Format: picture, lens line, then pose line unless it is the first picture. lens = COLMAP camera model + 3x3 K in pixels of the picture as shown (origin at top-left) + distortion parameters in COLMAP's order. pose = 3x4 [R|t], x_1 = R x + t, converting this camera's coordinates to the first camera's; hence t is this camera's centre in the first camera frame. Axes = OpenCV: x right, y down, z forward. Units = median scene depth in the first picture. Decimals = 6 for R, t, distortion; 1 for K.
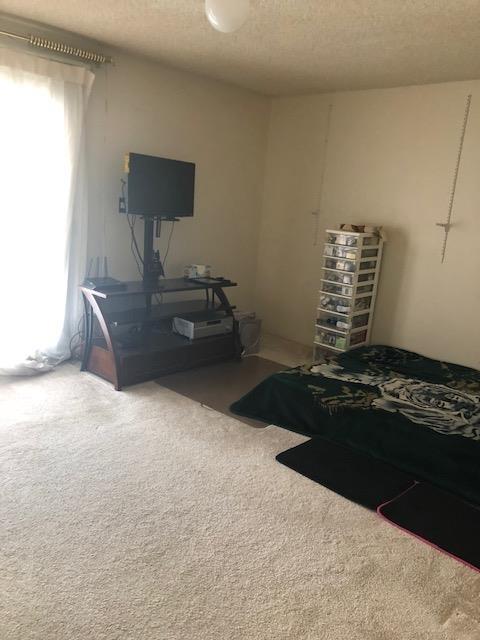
lens RADIAL K [[521.6, 0, 240.0], [0, 521.6, 320.0], [0, 0, 1]] dist [0.052627, -0.016886]
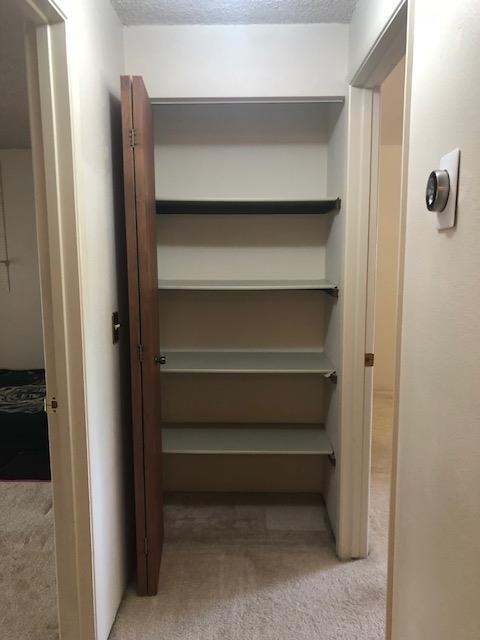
lens RADIAL K [[521.6, 0, 240.0], [0, 521.6, 320.0], [0, 0, 1]] dist [0.052627, -0.016886]
pose [[0.720631, -0.175950, 0.670620, -0.075073], [0.220965, 0.975108, 0.018395, 0.061219], [-0.657164, 0.134927, 0.741573, -0.301695]]
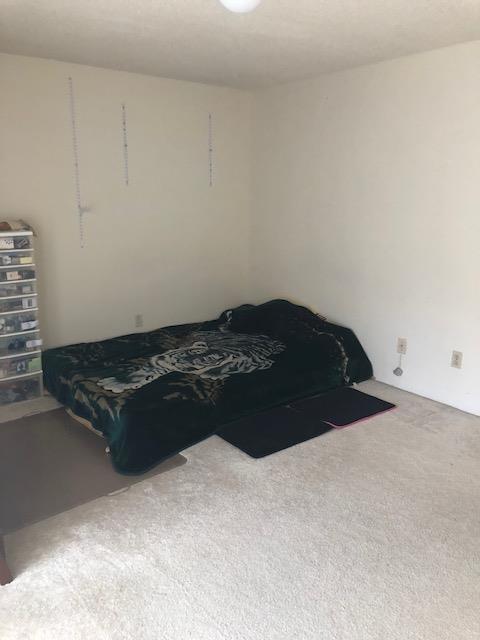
lens RADIAL K [[521.6, 0, 240.0], [0, 521.6, 320.0], [0, 0, 1]] dist [0.052627, -0.016886]
pose [[0.146263, -0.318850, 0.936452, -0.644723], [0.237346, 0.930293, 0.279682, -0.221585], [-0.960351, 0.181356, 0.211745, 0.618451]]
